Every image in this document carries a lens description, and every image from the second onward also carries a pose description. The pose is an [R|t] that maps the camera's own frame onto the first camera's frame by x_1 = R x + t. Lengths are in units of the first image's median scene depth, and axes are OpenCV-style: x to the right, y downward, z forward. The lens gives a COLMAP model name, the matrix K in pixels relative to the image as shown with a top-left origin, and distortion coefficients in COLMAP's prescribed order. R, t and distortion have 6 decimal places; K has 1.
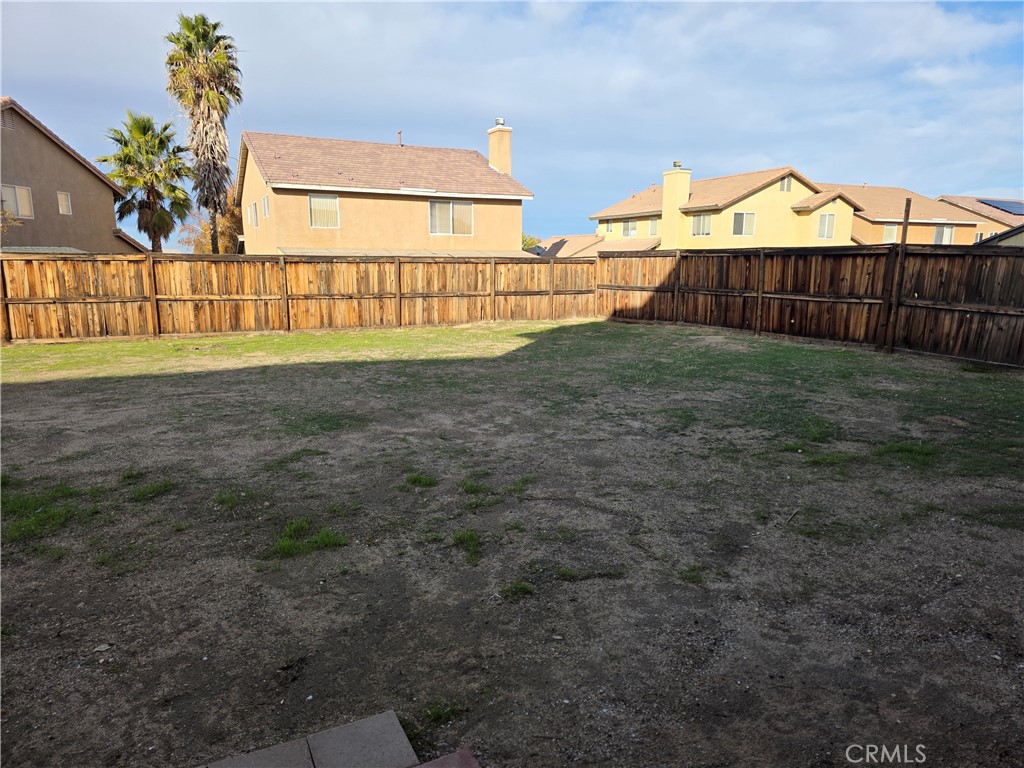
lens RADIAL K [[685.0, 0, 512.3], [0, 685.0, 390.3], [0, 0, 1]] dist [0.065727, -0.056450]
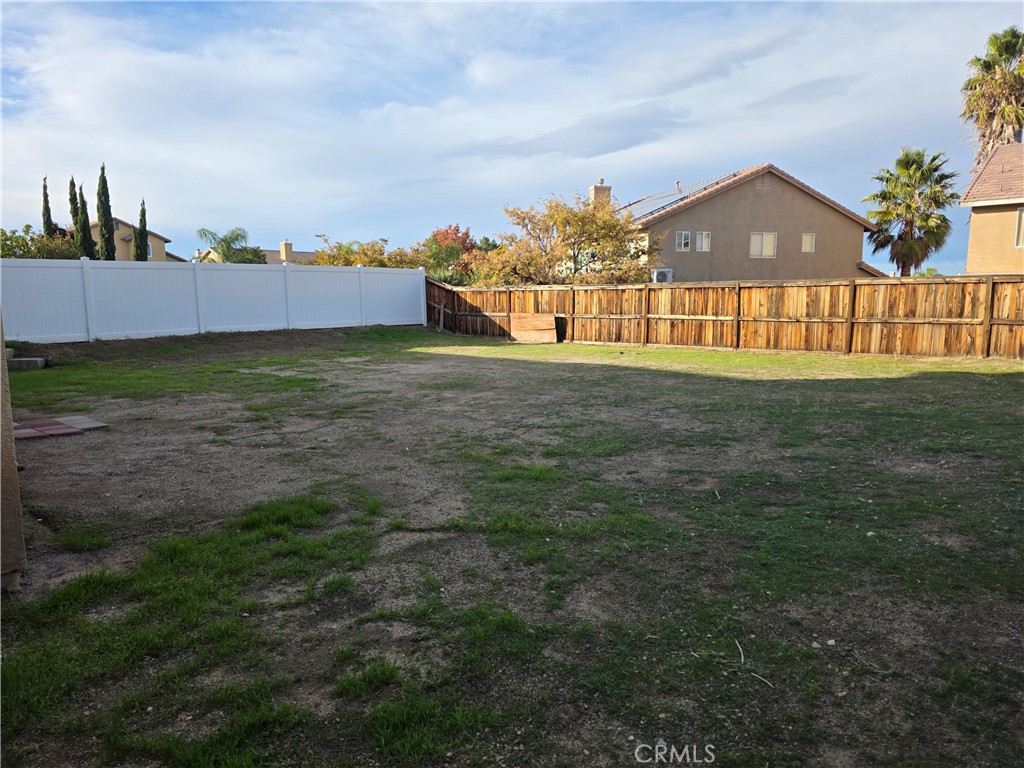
lens RADIAL K [[685.0, 0, 515.4], [0, 685.0, 394.5], [0, 0, 1]] dist [0.065727, -0.056450]
pose [[0.385767, 0.125906, -0.913965, 0.499260], [-0.162022, 0.984494, 0.067236, -0.026838], [0.908258, 0.122145, 0.400185, 0.210788]]
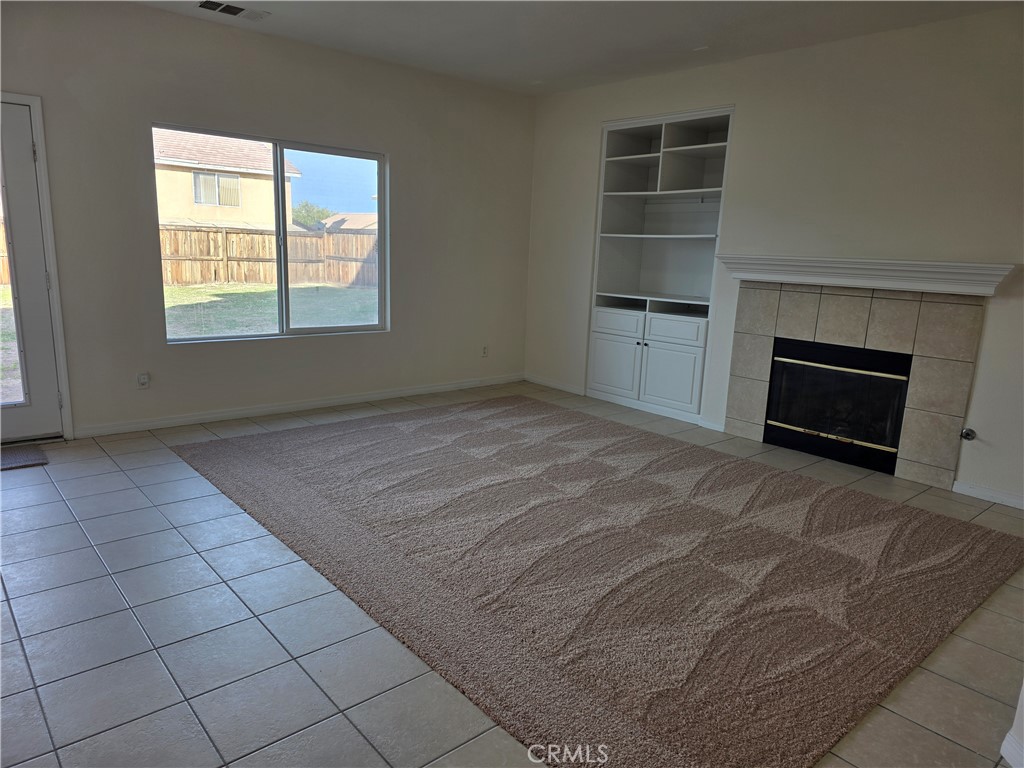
lens RADIAL K [[685.0, 0, 512.9], [0, 685.0, 392.4], [0, 0, 1]] dist [0.065727, -0.056450]
pose [[0.968179, -0.015667, 0.249766, 0.146592], [0.008248, 0.999494, 0.030720, 0.052314], [-0.250121, -0.027682, 0.967819, -0.260458]]
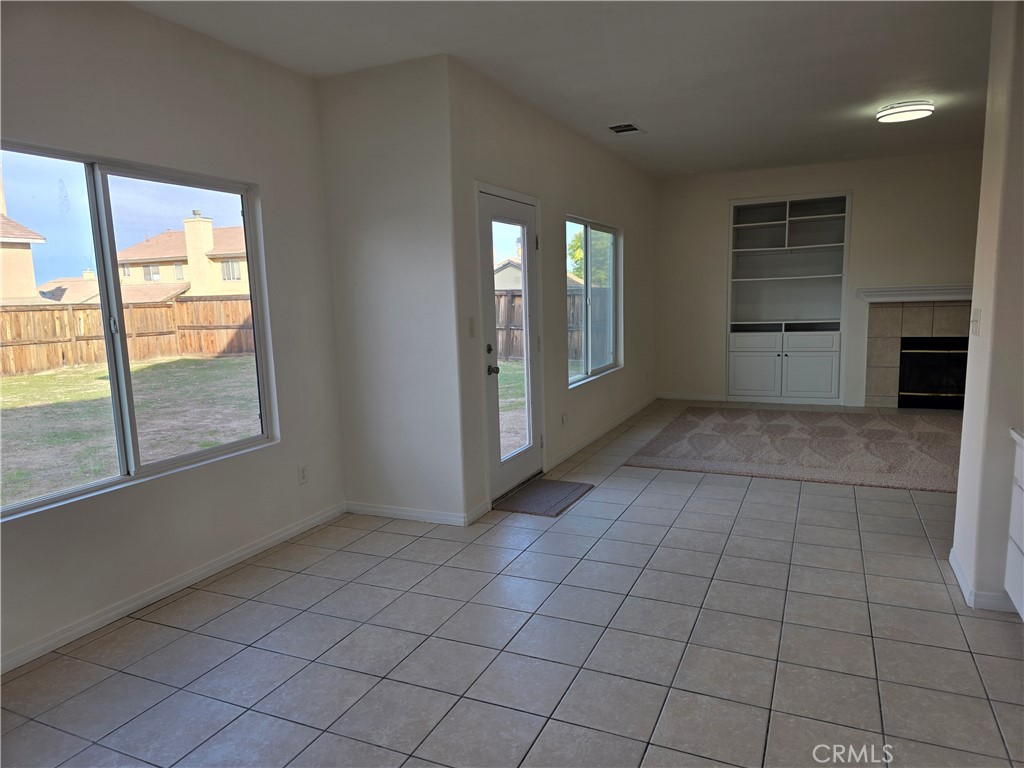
lens RADIAL K [[685.0, 0, 504.6], [0, 685.0, 396.6], [0, 0, 1]] dist [0.065727, -0.056450]
pose [[0.783901, -0.114977, 0.610146, -0.168730], [0.146457, 0.989215, -0.001755, 0.039354], [-0.603364, 0.090736, 0.792287, -0.200314]]
